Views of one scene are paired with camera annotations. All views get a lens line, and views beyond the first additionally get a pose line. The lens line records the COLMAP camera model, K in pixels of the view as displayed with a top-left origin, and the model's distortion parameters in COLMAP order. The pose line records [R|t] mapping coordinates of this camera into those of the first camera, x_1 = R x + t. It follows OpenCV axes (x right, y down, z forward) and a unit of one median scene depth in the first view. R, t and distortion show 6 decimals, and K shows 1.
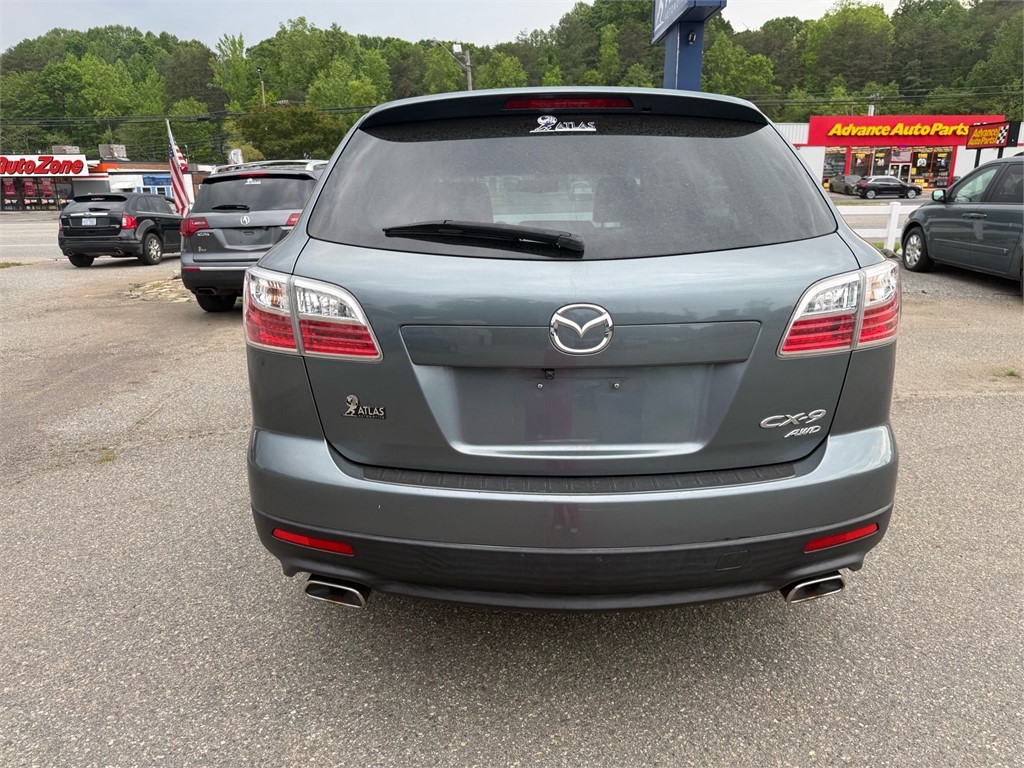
lens RADIAL K [[734.0, 0, 512.0], [0, 734.0, 384.0], [0, 0, 1]] dist [0.000438, -0.007806]
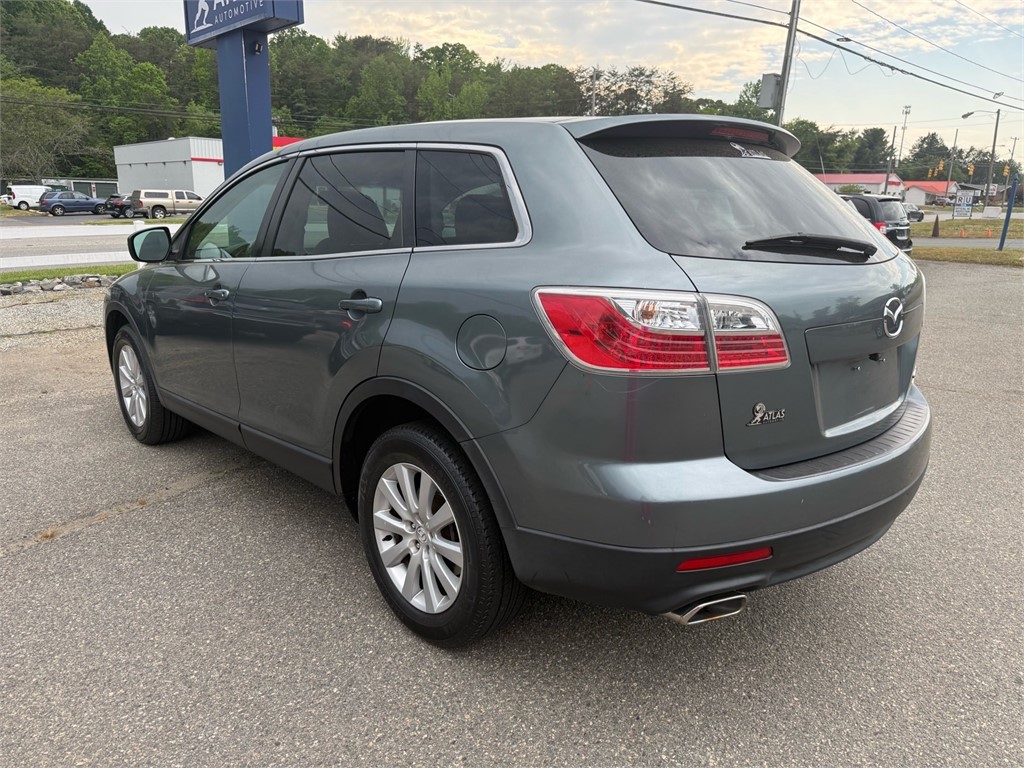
lens RADIAL K [[721.6, 0, 518.3], [0, 721.6, 398.1], [0, 0, 1]] dist [0.002224, -0.003763]
pose [[0.721698, -0.163142, 0.672708, -0.271943], [0.161577, 0.984687, 0.065458, -0.027097], [-0.673086, 0.061453, 0.737007, 0.114815]]
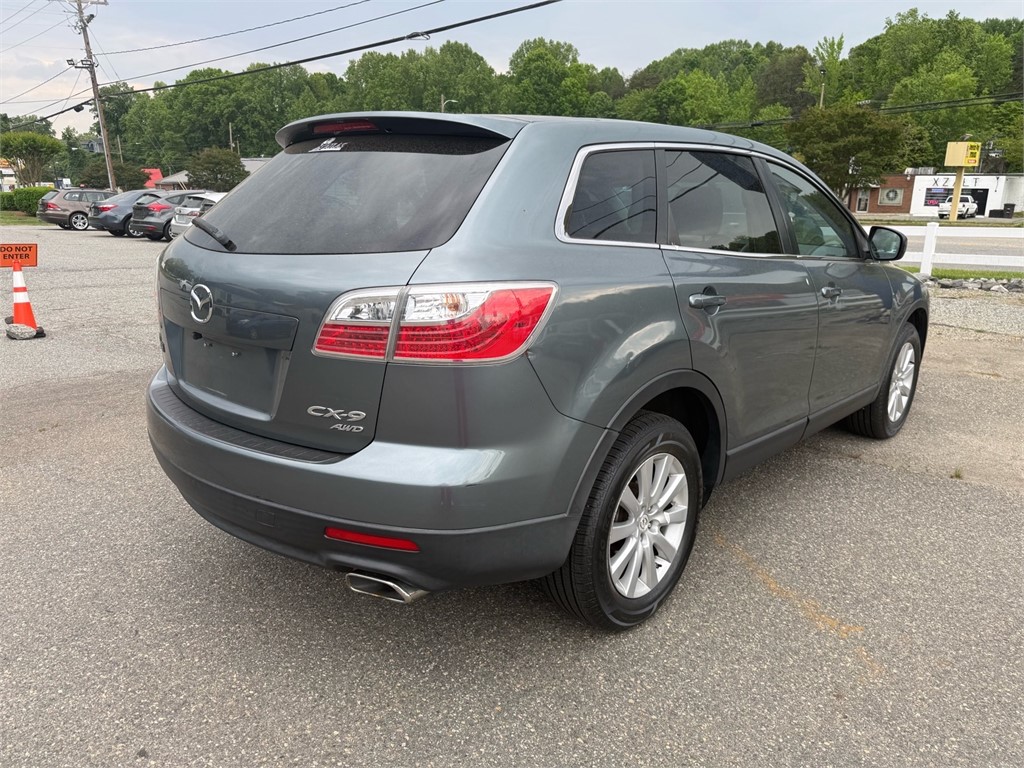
lens RADIAL K [[734.0, 0, 512.0], [0, 734.0, 384.0], [0, 0, 1]] dist [0.000438, -0.007806]
pose [[0.732765, 0.188777, -0.653772, 0.292488], [-0.191331, 0.979148, 0.068280, -0.027512], [0.653030, 0.075054, 0.753604, 0.080353]]
